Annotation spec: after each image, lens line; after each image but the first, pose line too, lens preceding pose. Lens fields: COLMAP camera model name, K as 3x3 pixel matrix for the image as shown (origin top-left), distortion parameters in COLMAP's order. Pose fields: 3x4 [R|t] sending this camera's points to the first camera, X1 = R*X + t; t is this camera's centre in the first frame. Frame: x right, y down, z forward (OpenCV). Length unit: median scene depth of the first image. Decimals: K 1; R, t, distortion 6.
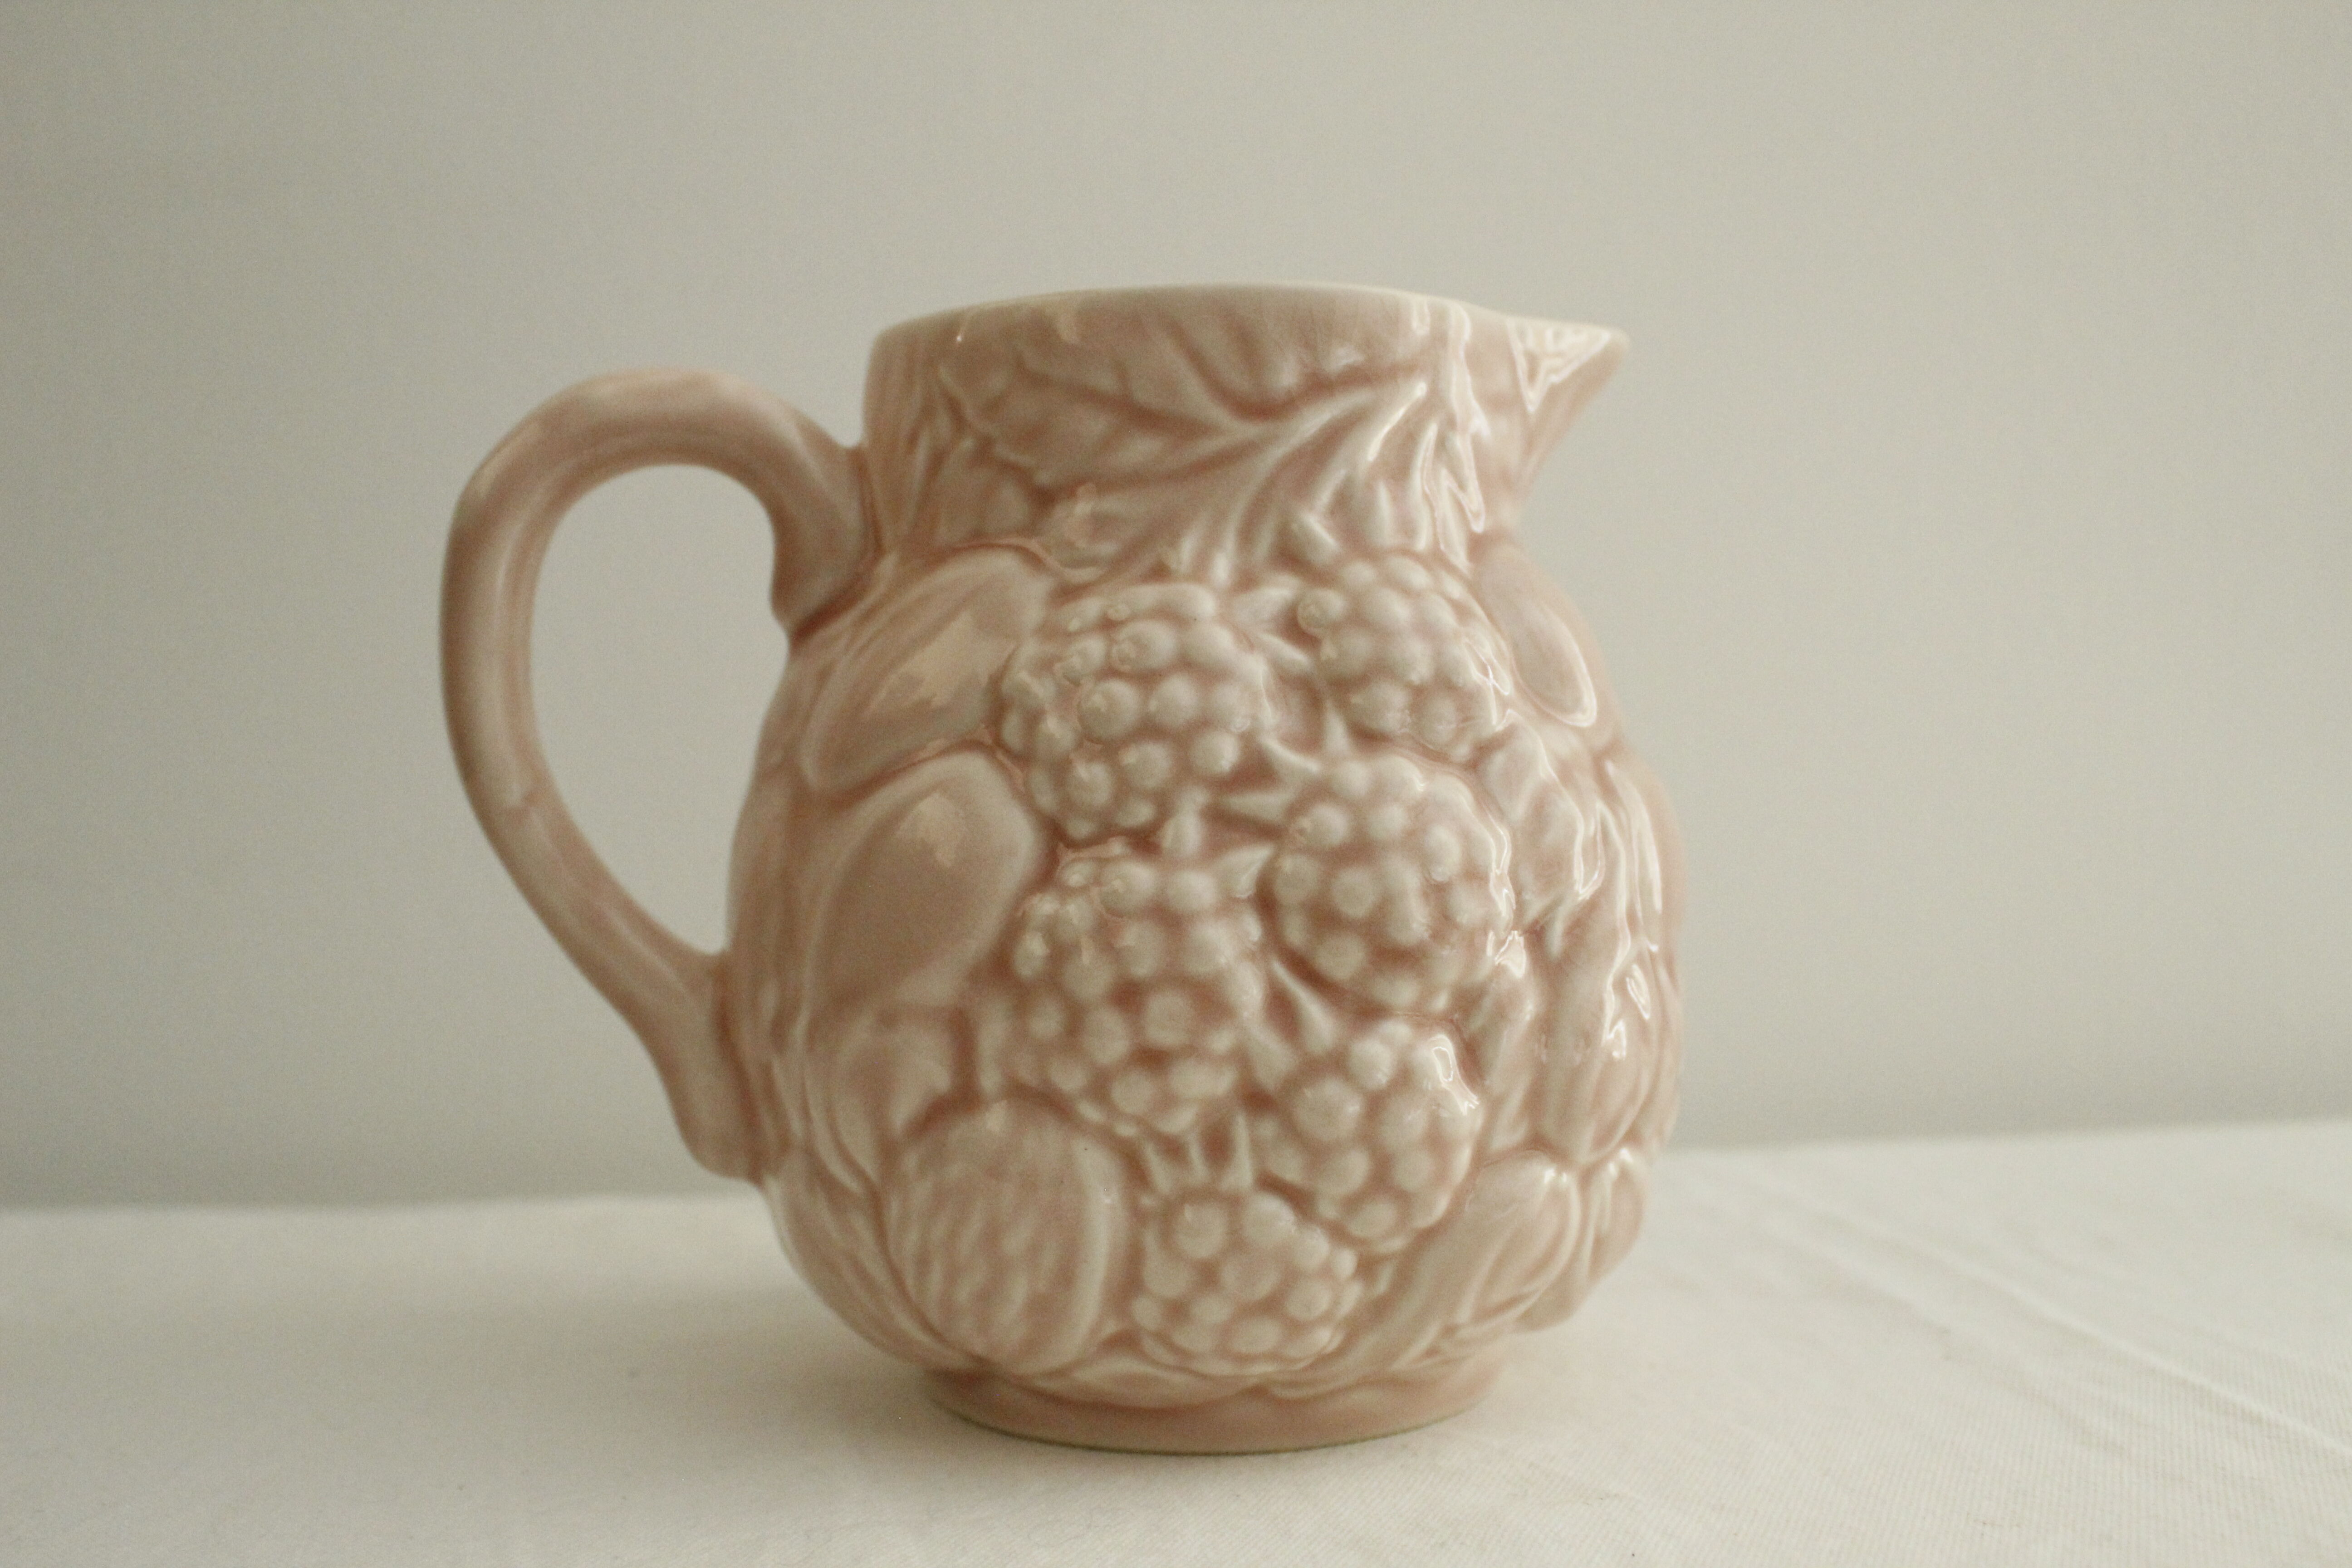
lens RADIAL K [[2376.2, 0, 1174.1], [0, 2376.2, 822.4], [0, 0, 1]] dist [-0.142201, 0.004589]
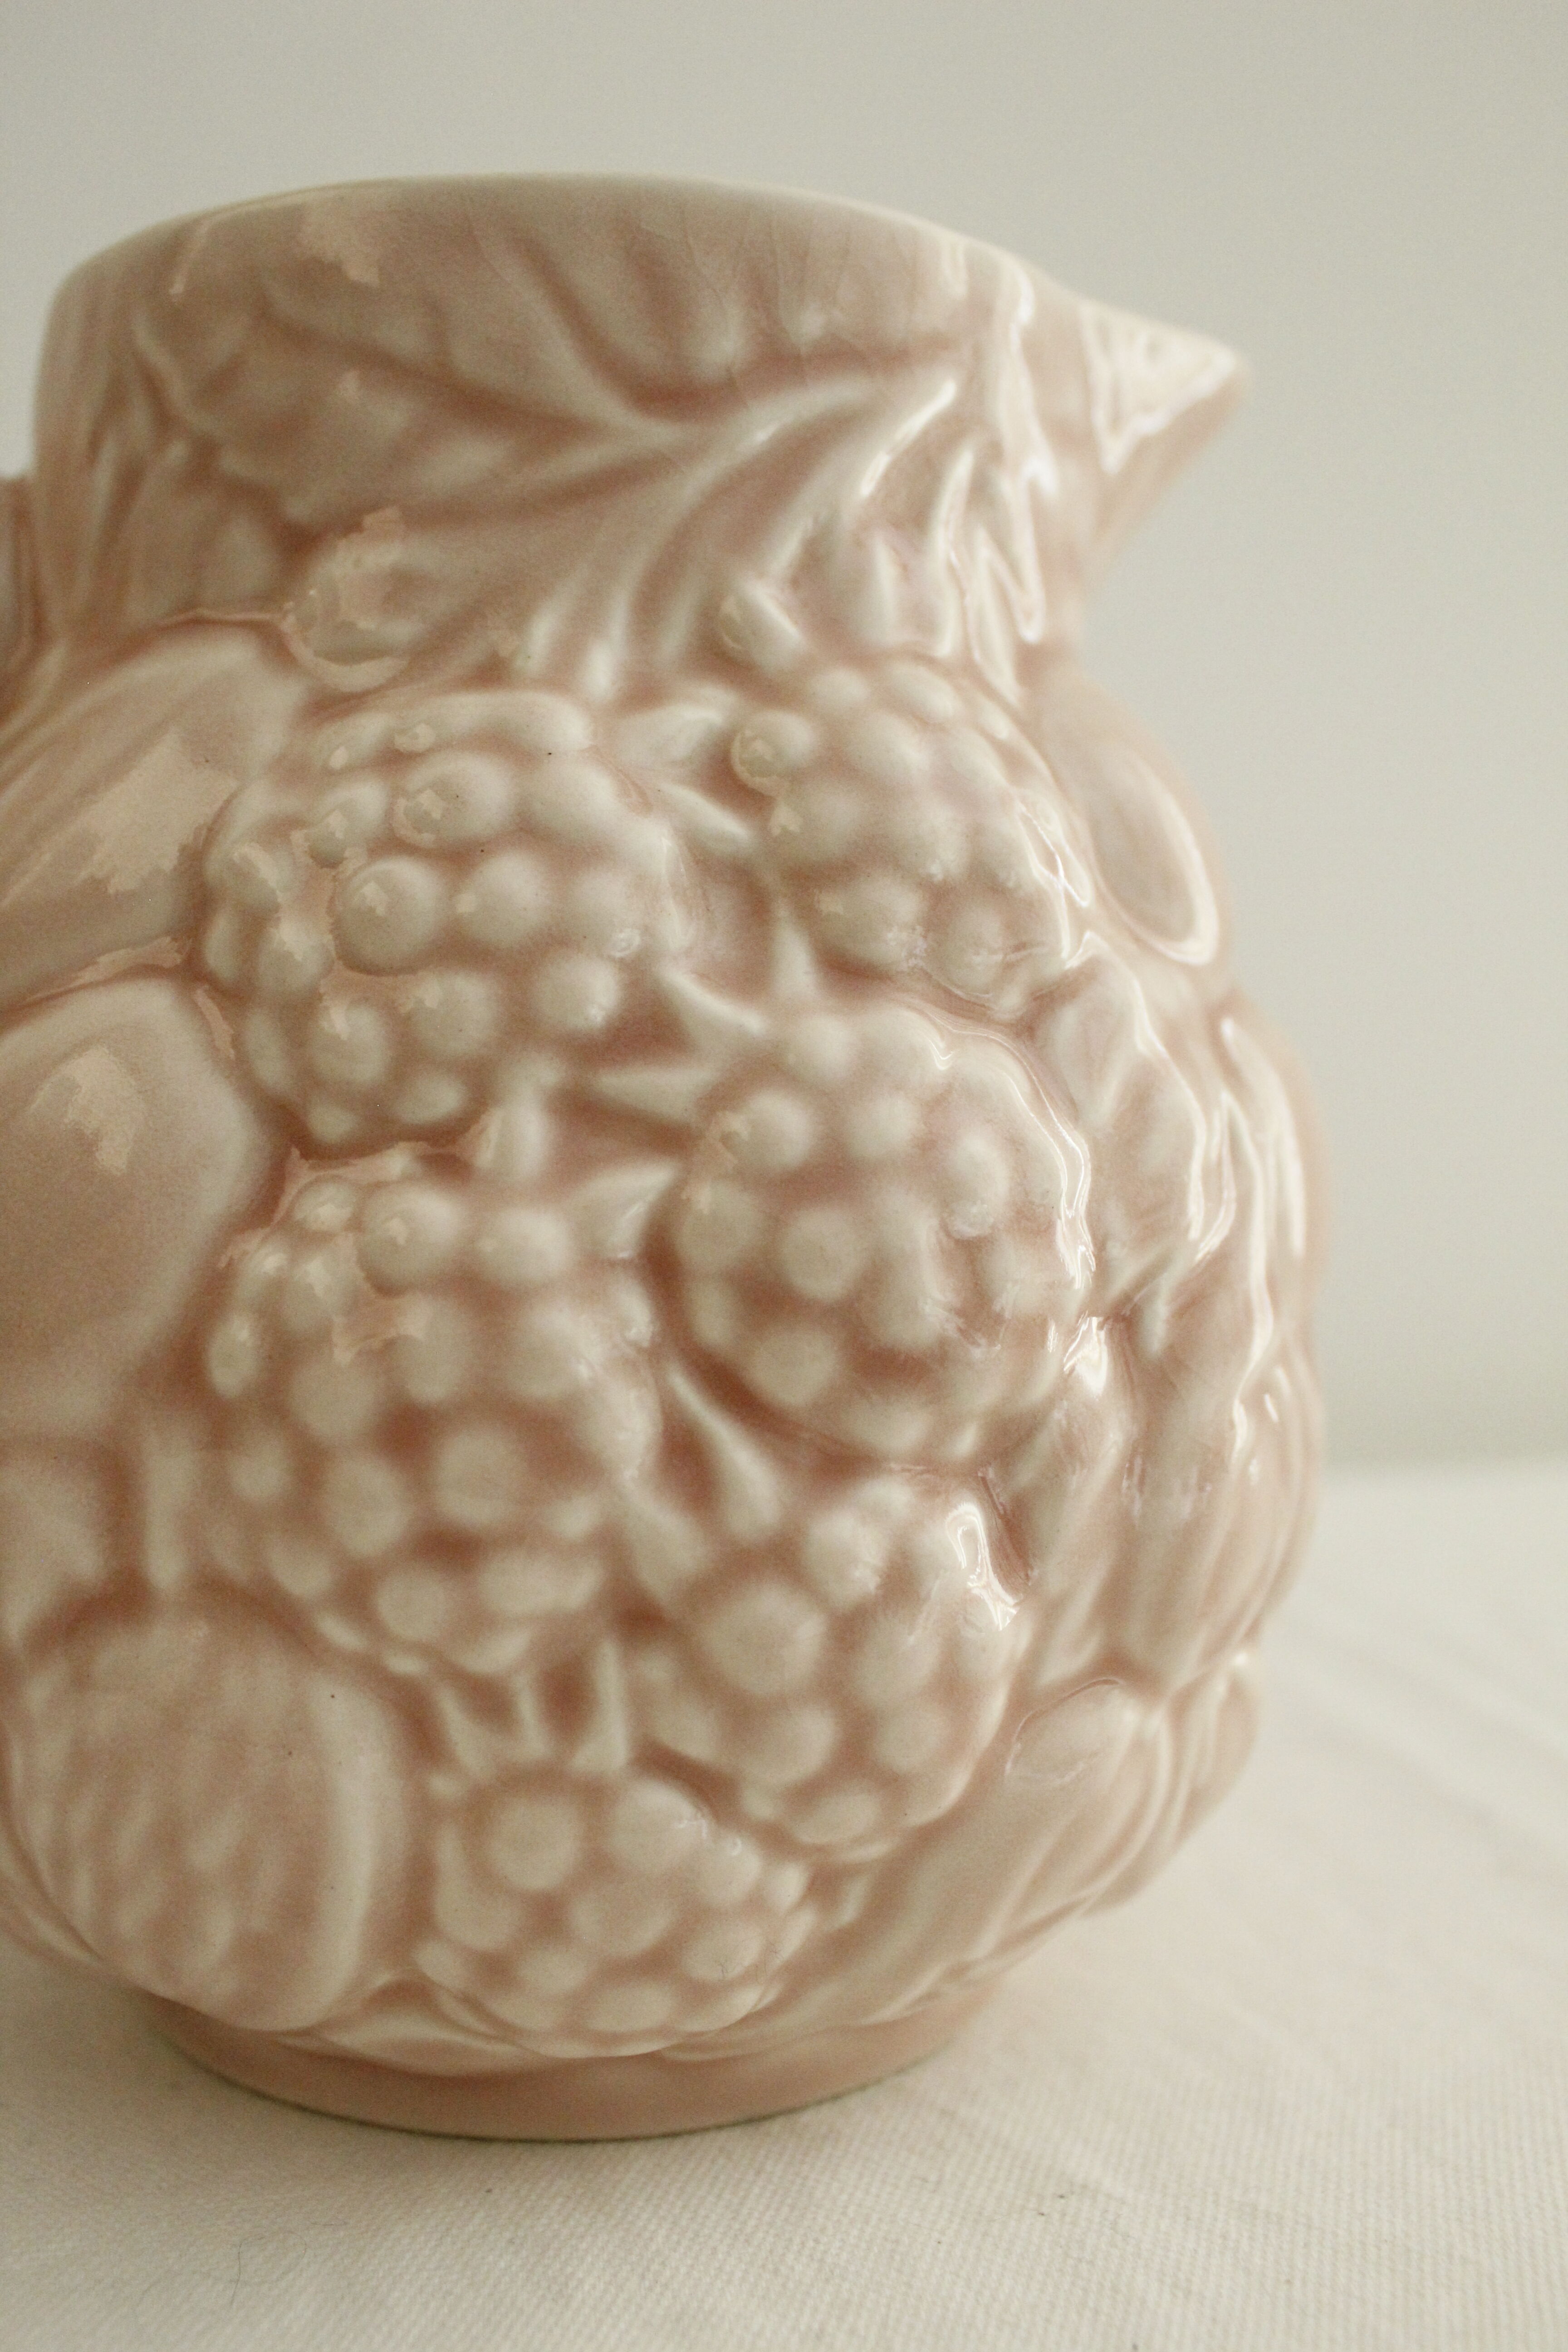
lens RADIAL K [[2376.2, 0, 784.0], [0, 2376.2, 1176.0], [0, 0, 1]] dist [-0.142201, 0.004589]
pose [[0.996658, 0.021610, 0.078783, 0.022277], [-0.025715, 0.998343, 0.051473, -0.016015], [-0.077540, -0.053327, 0.995562, 0.433938]]
